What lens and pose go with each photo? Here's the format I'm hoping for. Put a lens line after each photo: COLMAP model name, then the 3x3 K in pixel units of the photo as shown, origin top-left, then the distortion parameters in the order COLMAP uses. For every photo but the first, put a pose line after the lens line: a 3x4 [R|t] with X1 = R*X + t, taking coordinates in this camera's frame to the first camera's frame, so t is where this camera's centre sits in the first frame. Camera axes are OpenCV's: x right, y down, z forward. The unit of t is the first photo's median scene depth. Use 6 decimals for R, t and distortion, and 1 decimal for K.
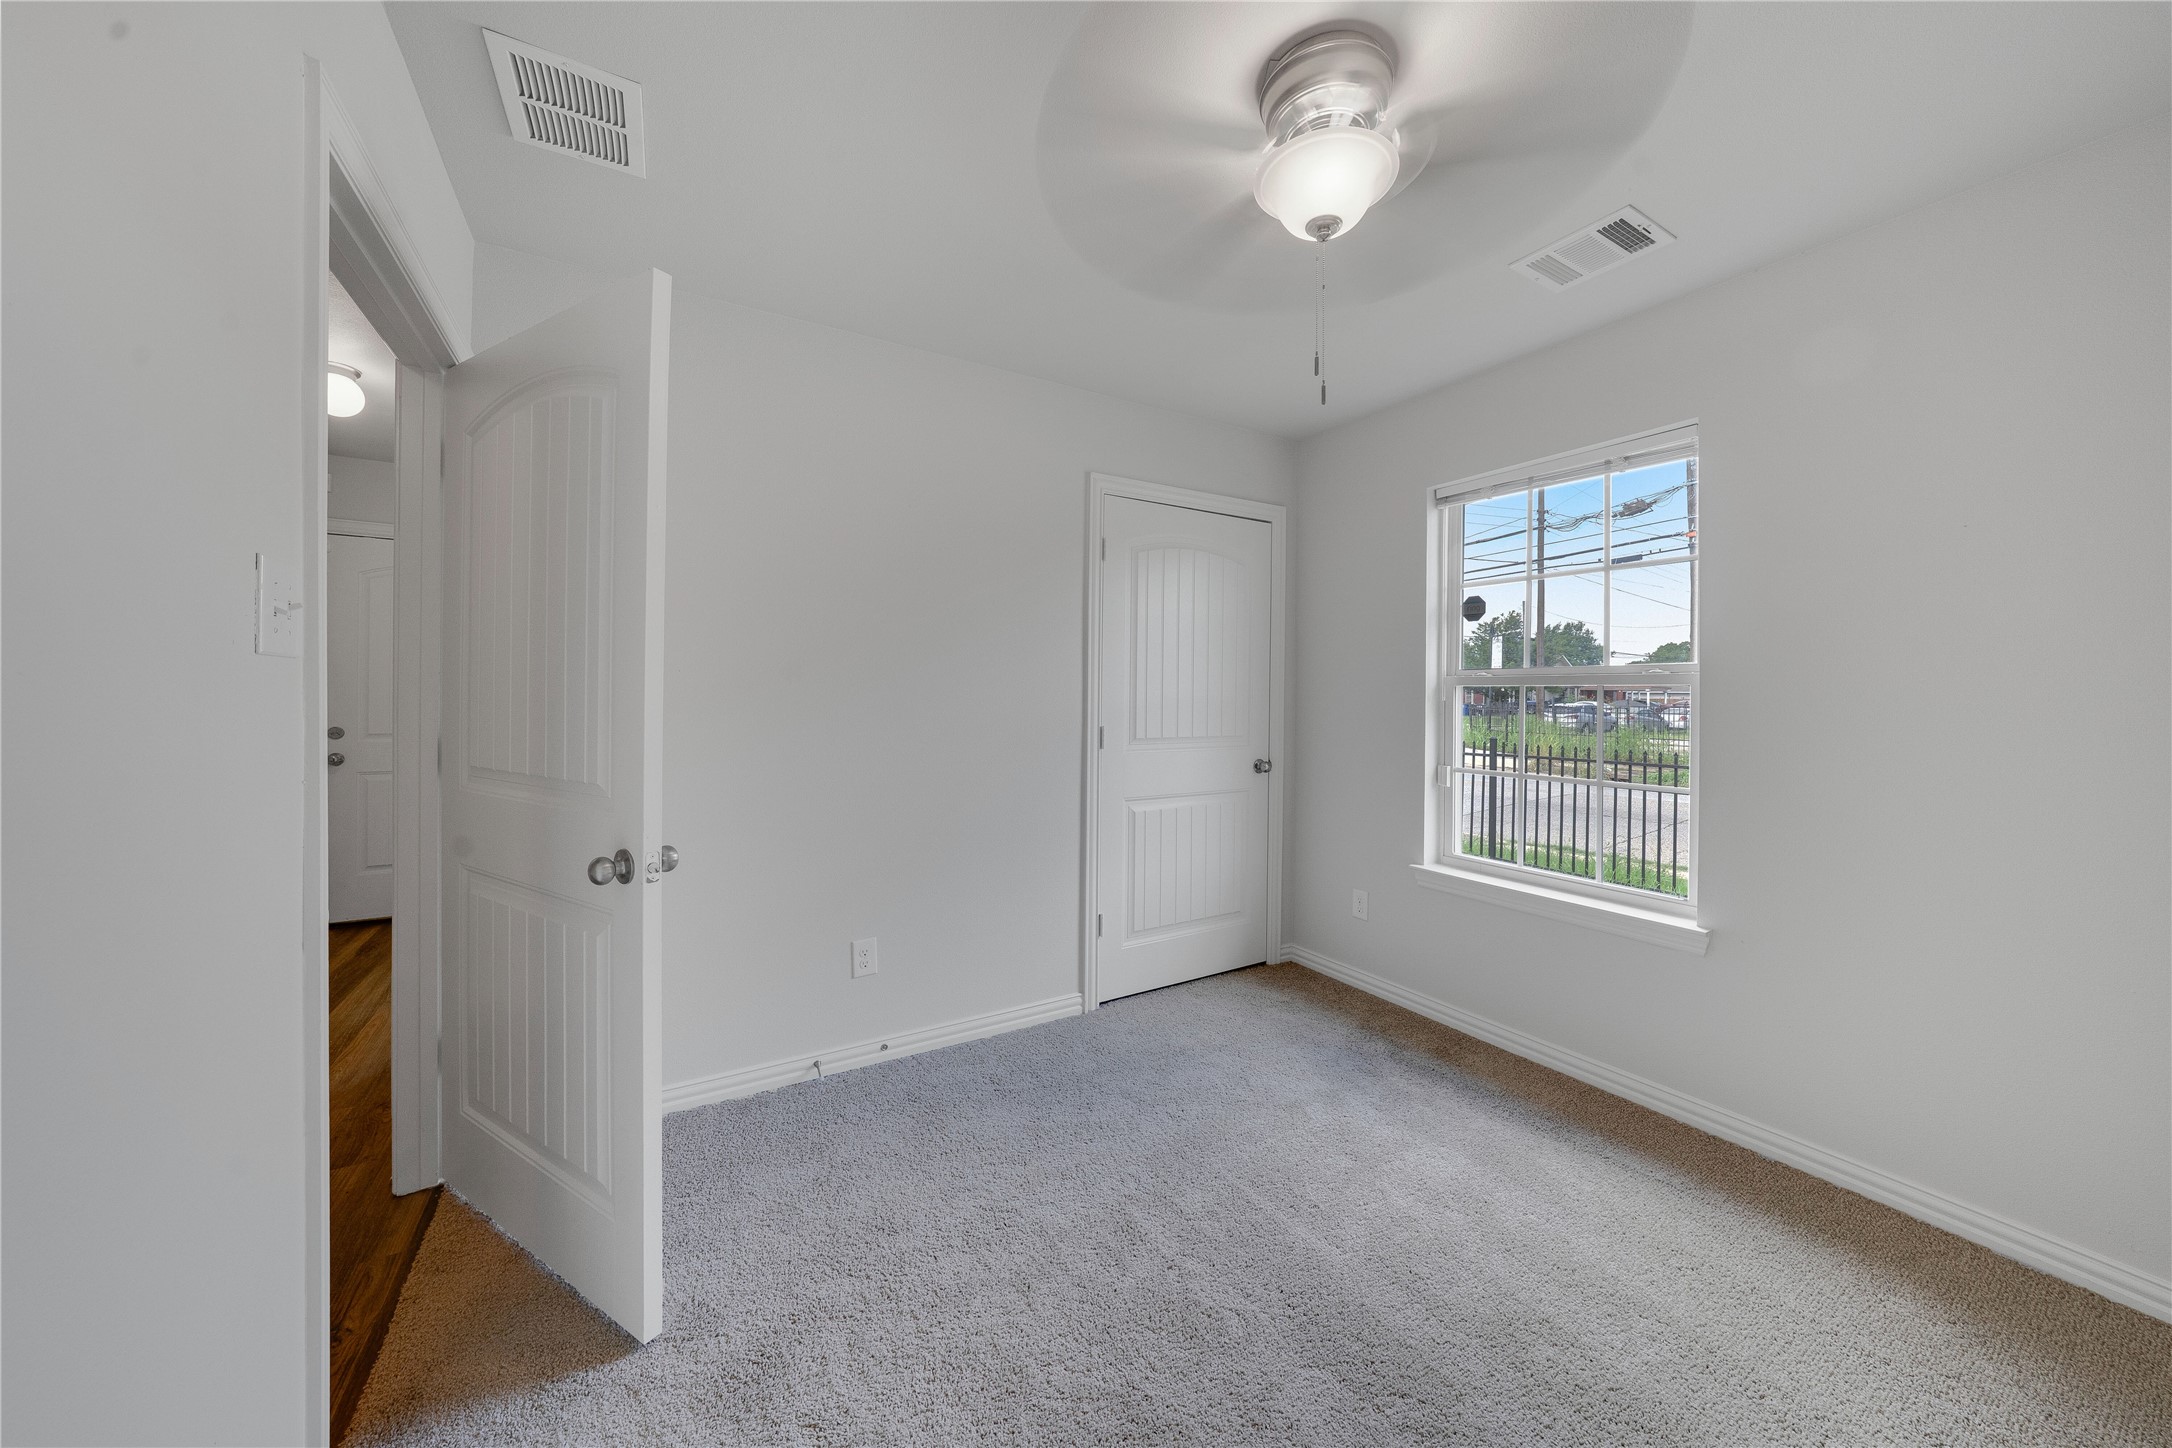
lens RADIAL K [[755.0, 0, 1090.4], [0, 755.0, 721.1], [0, 0, 1]] dist [-0.025446, 0.004501]
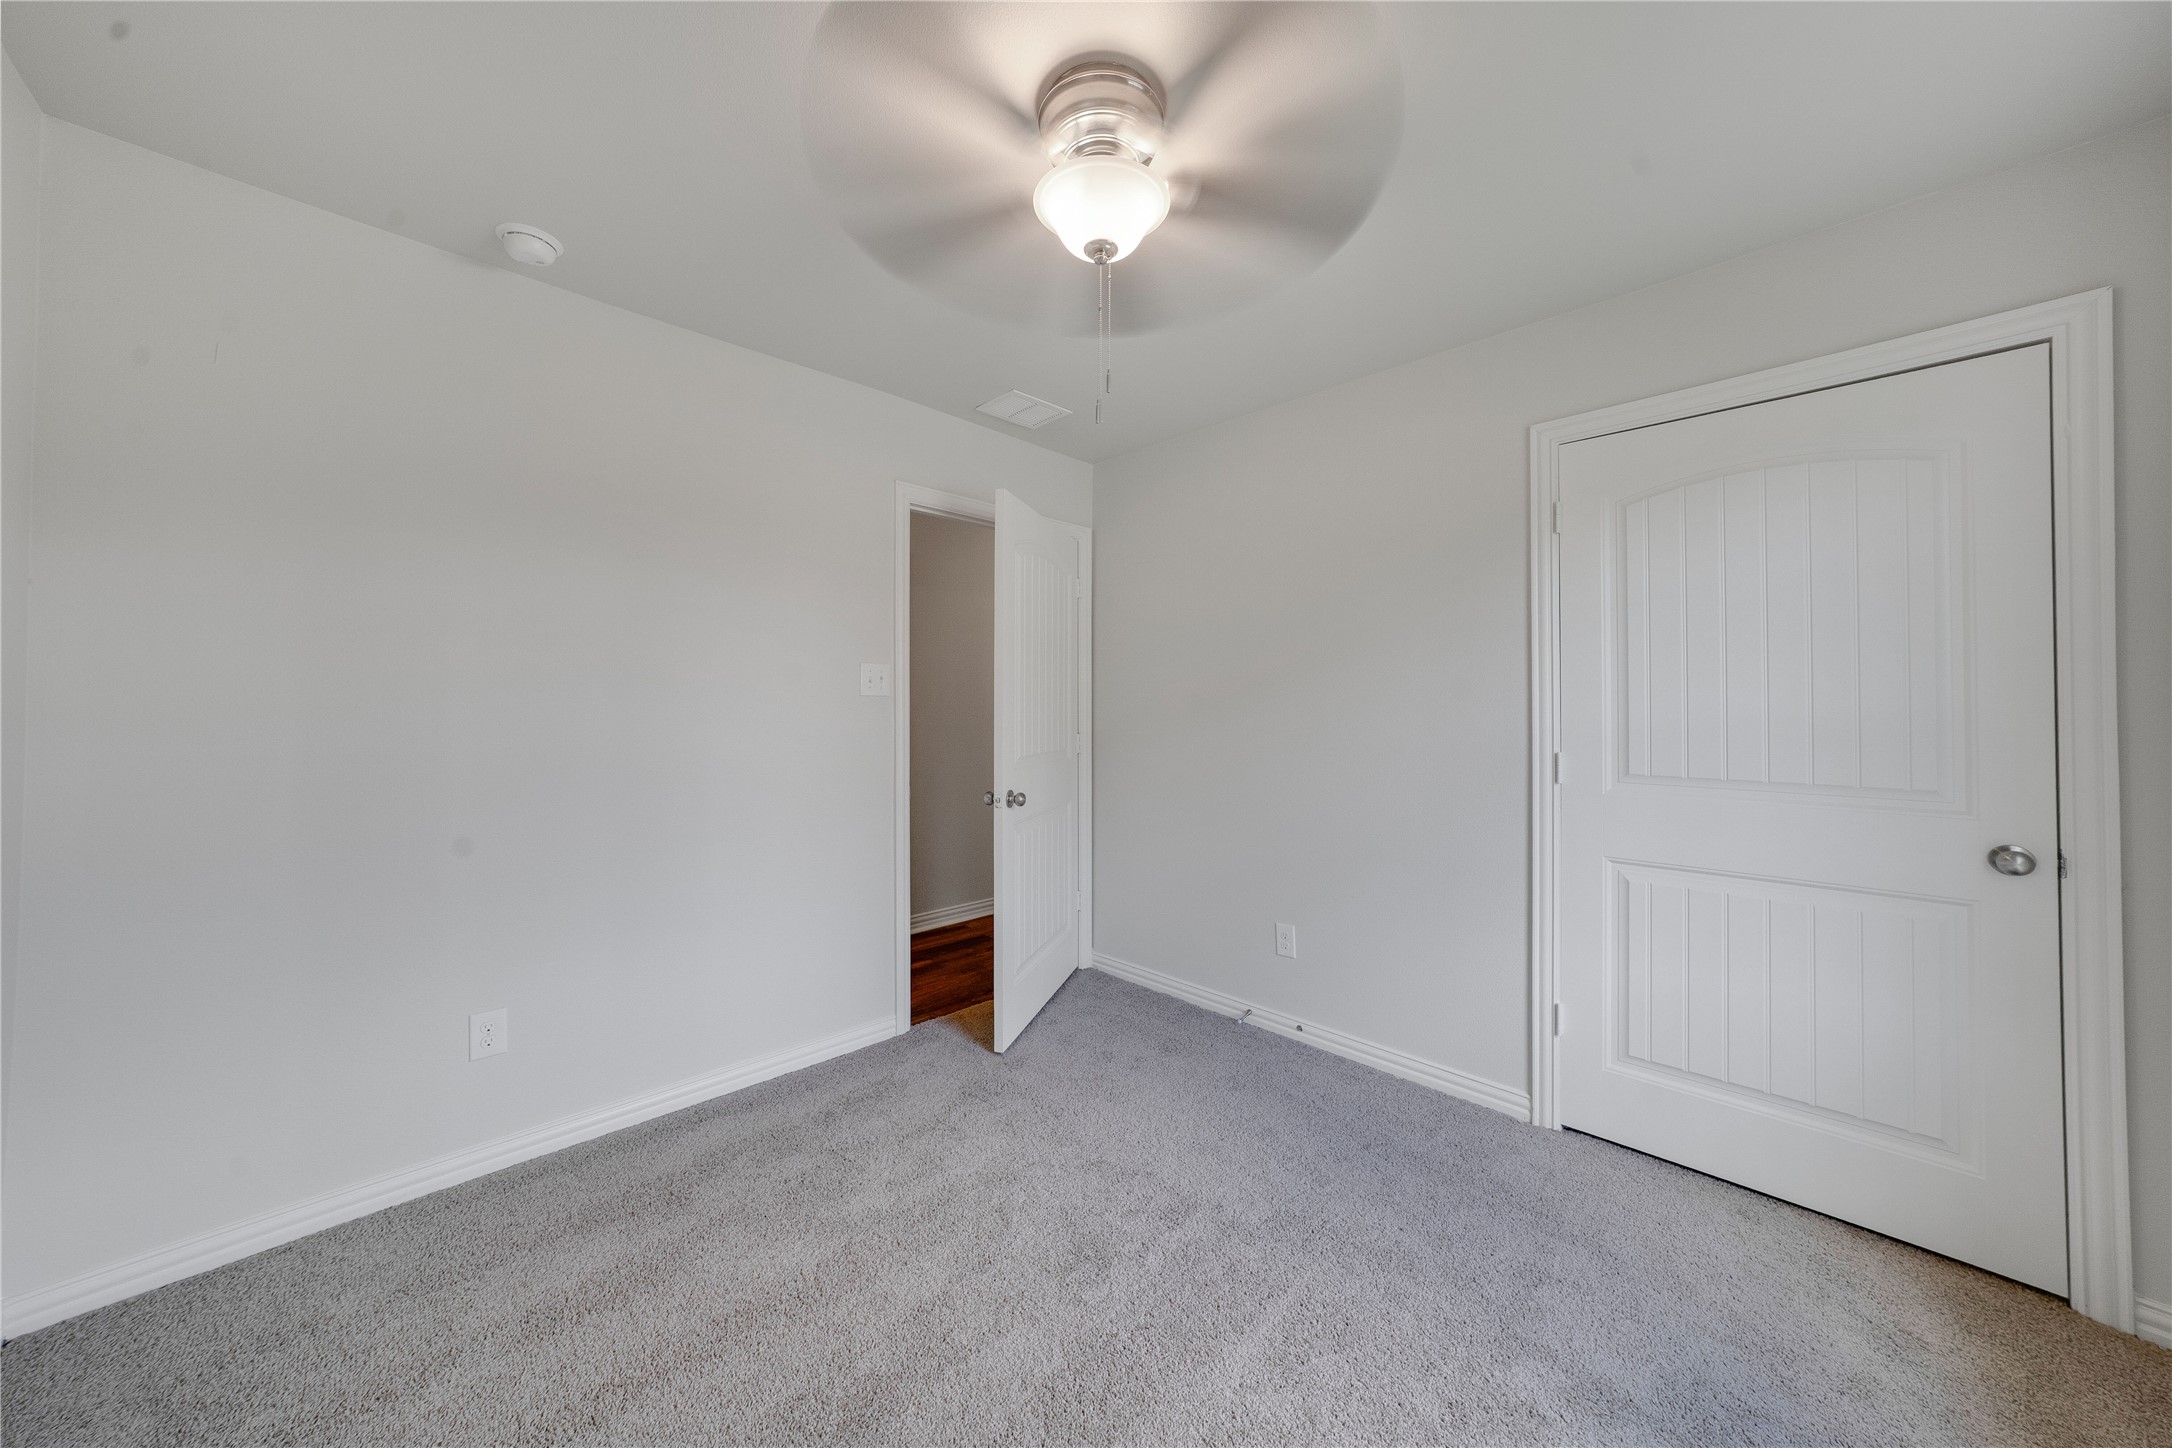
lens RADIAL K [[755.0, 0, 1090.4], [0, 755.0, 721.1], [0, 0, 1]] dist [-0.025446, 0.004501]
pose [[0.204751, 0.001392, -0.978813, 0.669082], [-0.034813, 0.999377, -0.005861, -0.003319], [0.978195, 0.035275, 0.204672, 0.402445]]
